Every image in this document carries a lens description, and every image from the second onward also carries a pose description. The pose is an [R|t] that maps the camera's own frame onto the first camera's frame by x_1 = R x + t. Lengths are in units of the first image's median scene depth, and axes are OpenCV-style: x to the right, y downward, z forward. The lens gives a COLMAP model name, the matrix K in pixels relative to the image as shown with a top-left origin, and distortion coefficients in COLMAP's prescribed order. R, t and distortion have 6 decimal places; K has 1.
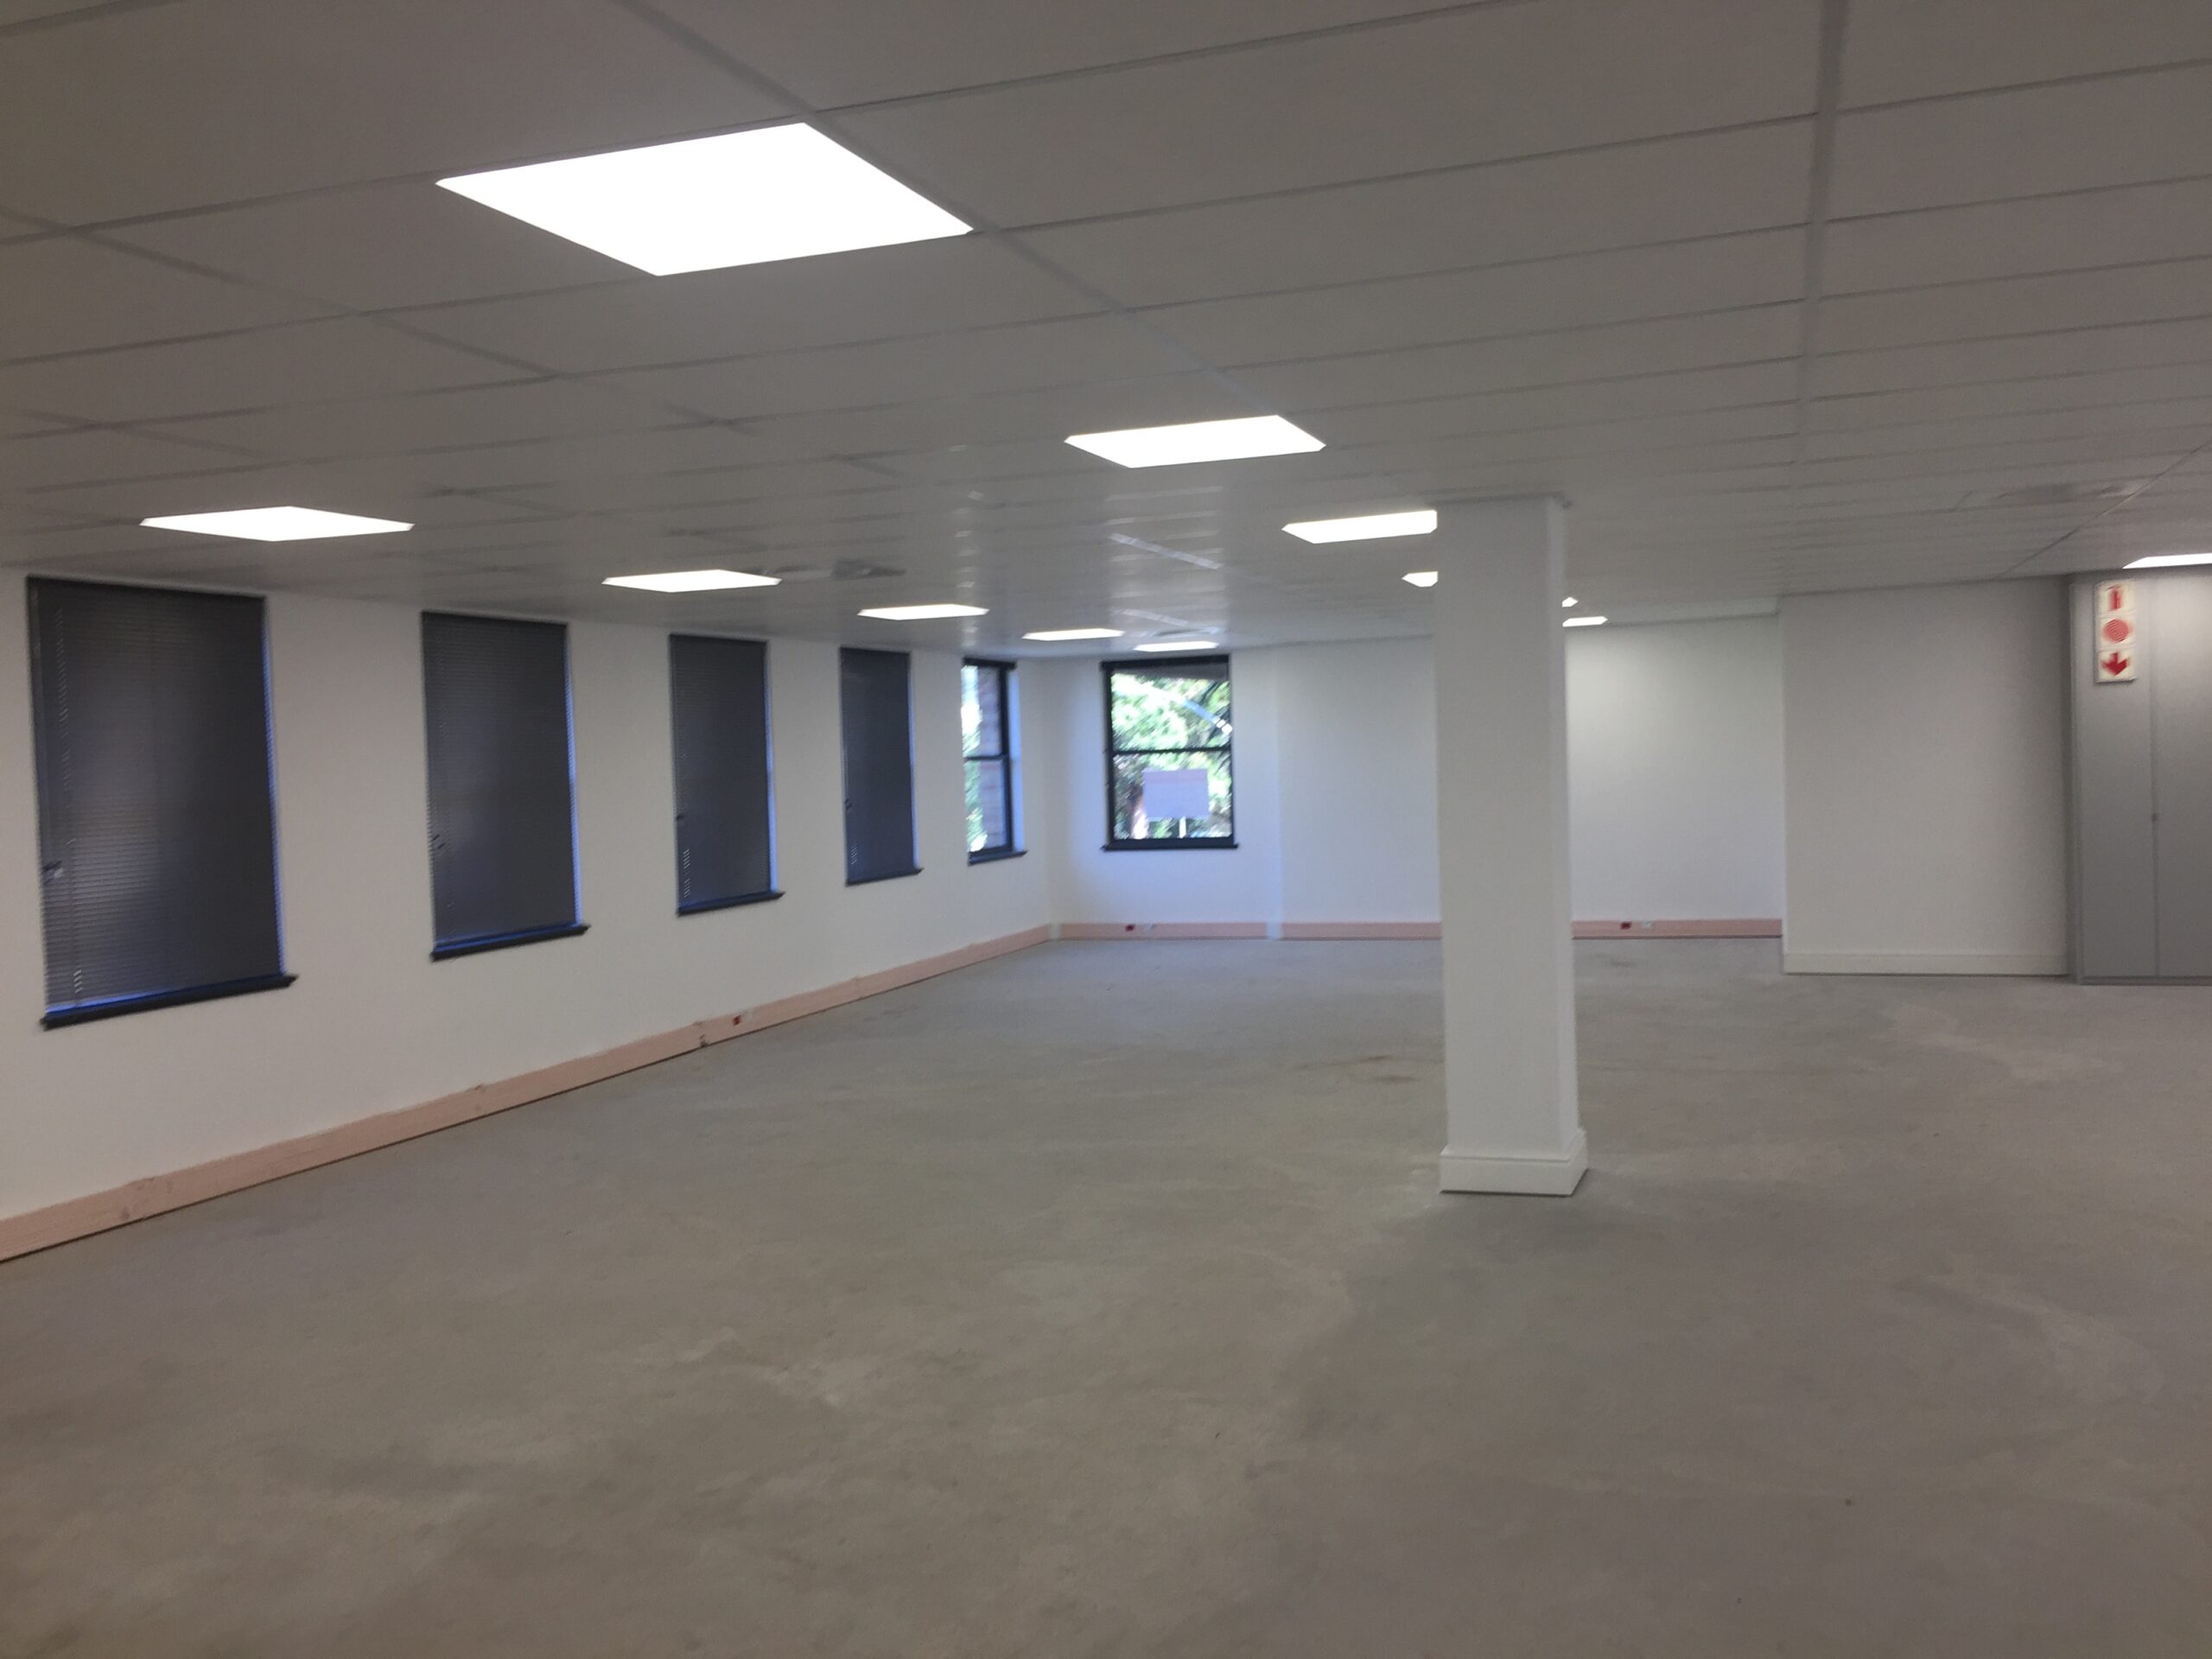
lens RADIAL K [[1896.8, 0, 1103.0], [0, 1896.8, 828.4], [0, 0, 1]] dist [0.039397, -0.011484]
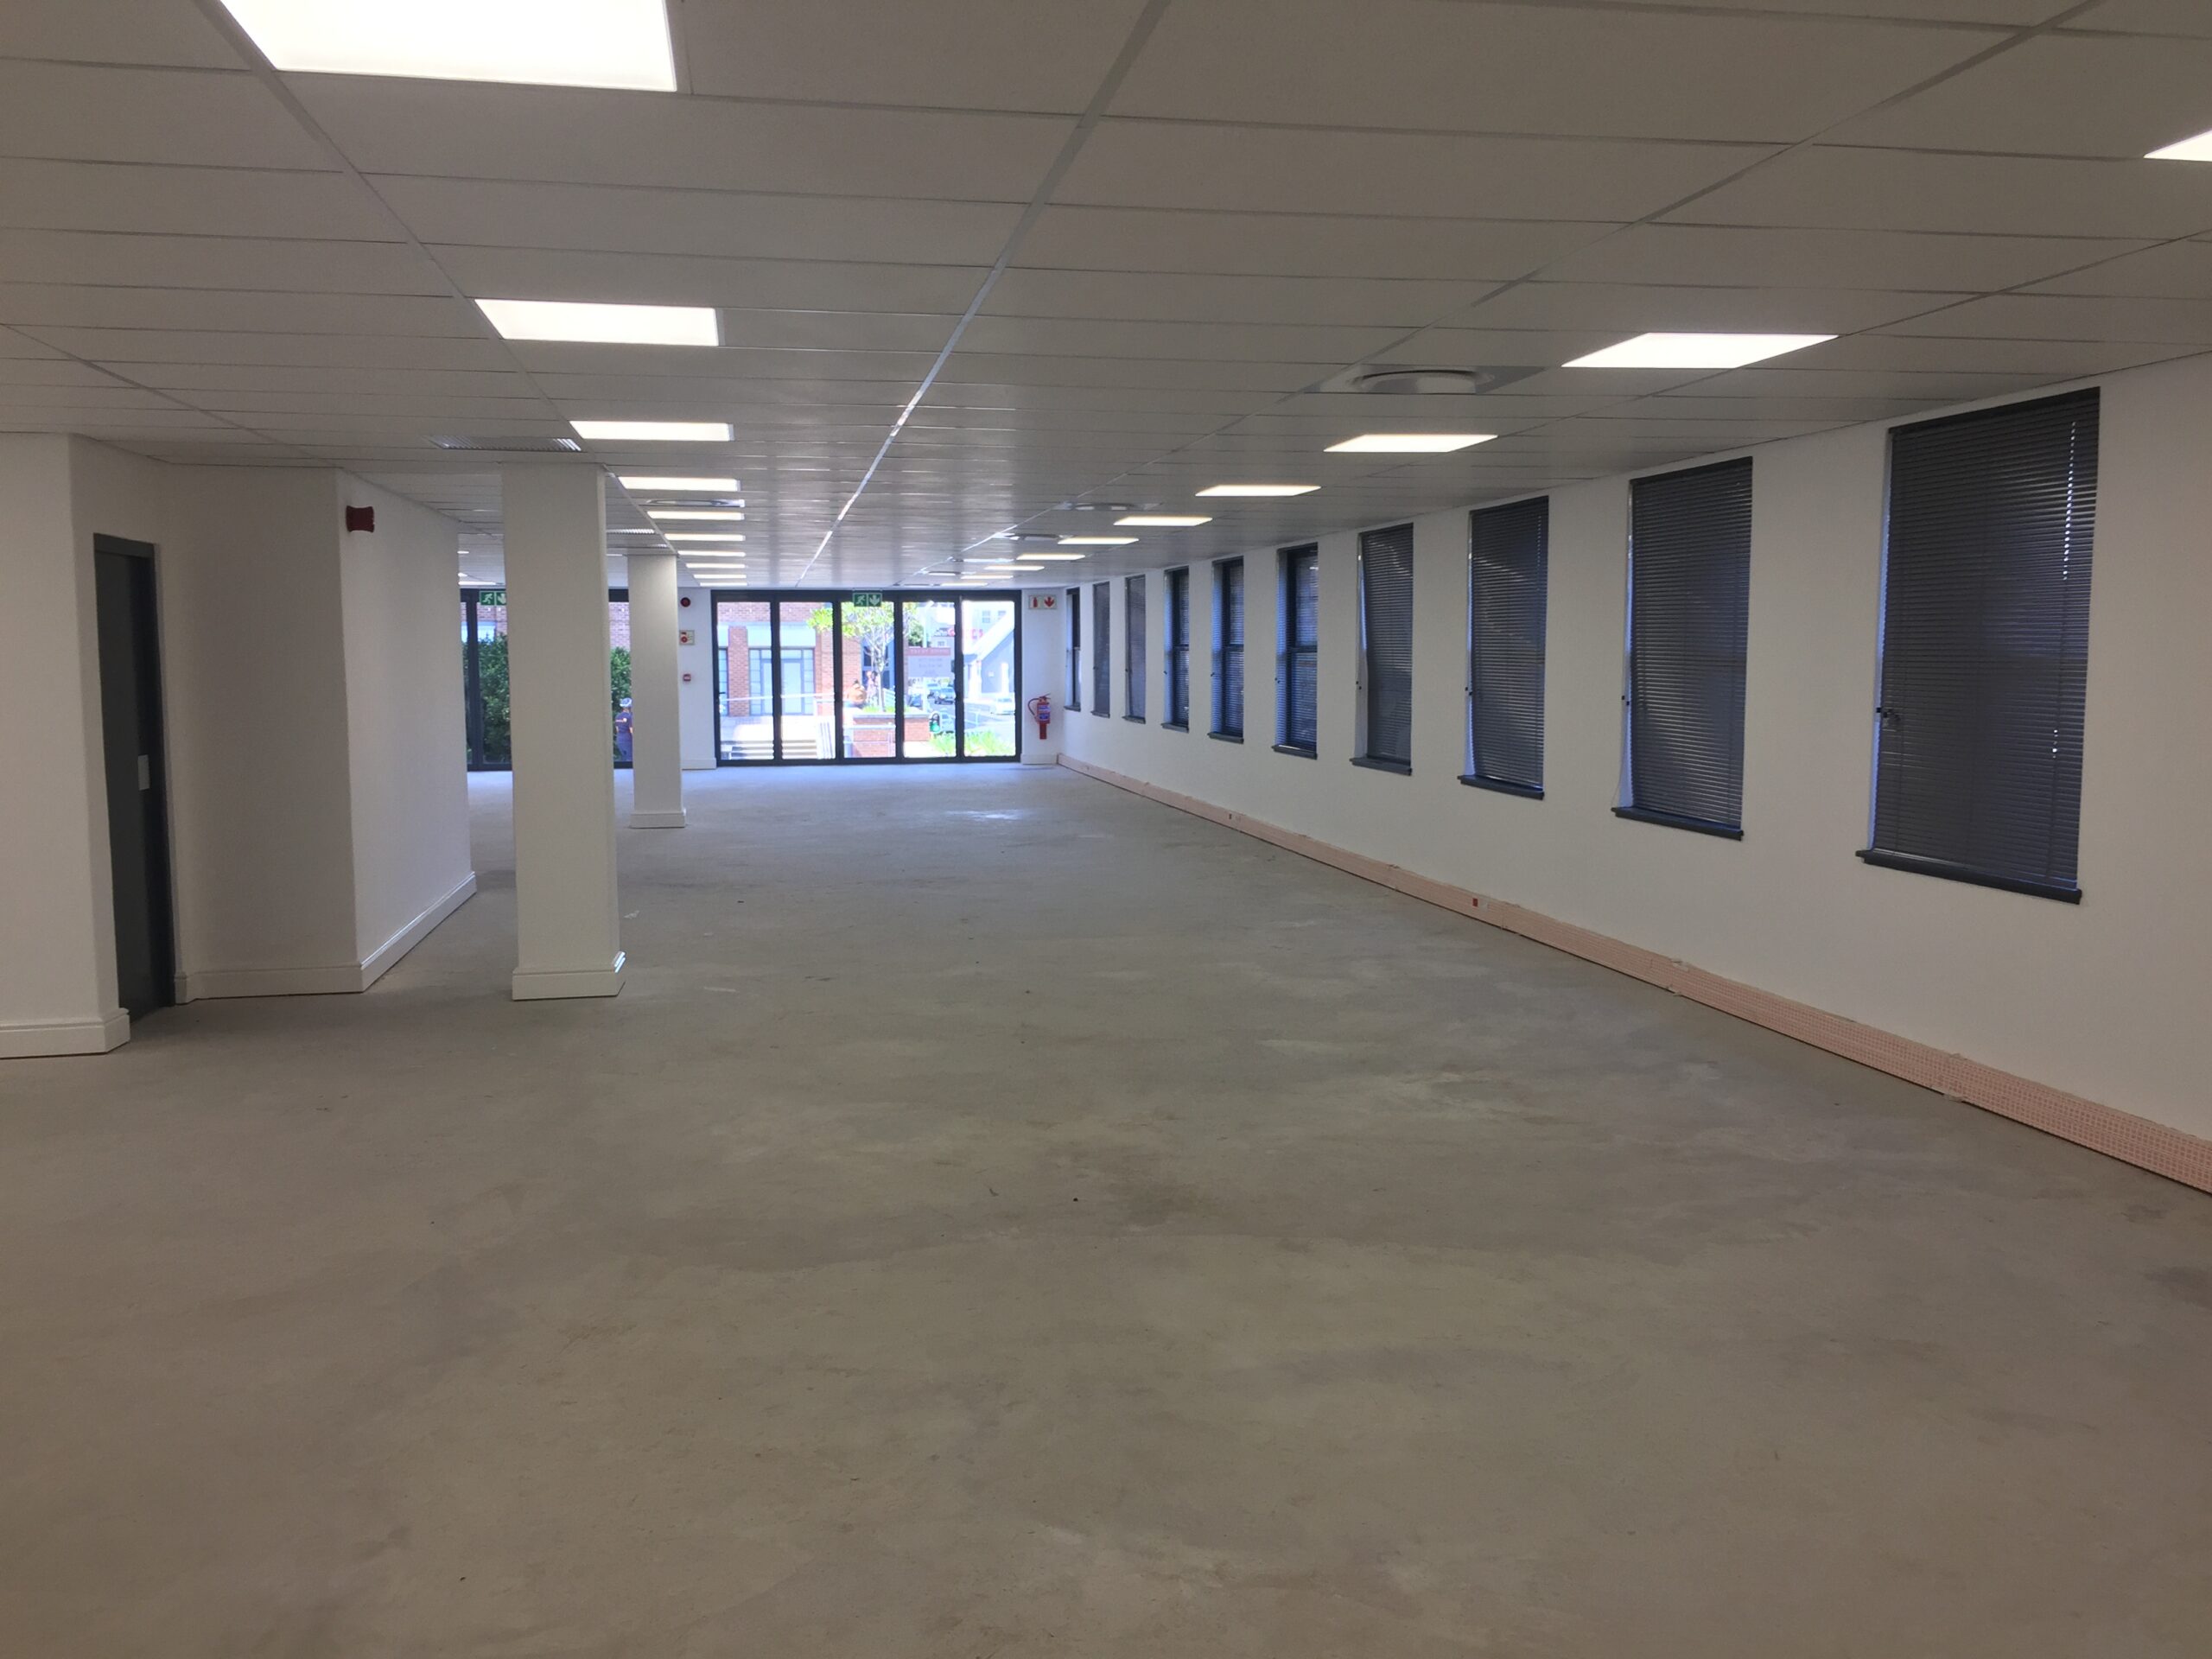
lens RADIAL K [[1896.8, 0, 1103.7], [0, 1896.8, 824.9], [0, 0, 1]] dist [0.039397, -0.011484]
pose [[-0.868122, 0.089779, -0.488163, 0.175994], [0.019084, 0.988815, 0.147919, -0.066680], [0.495983, 0.119096, -0.860126, 1.691379]]
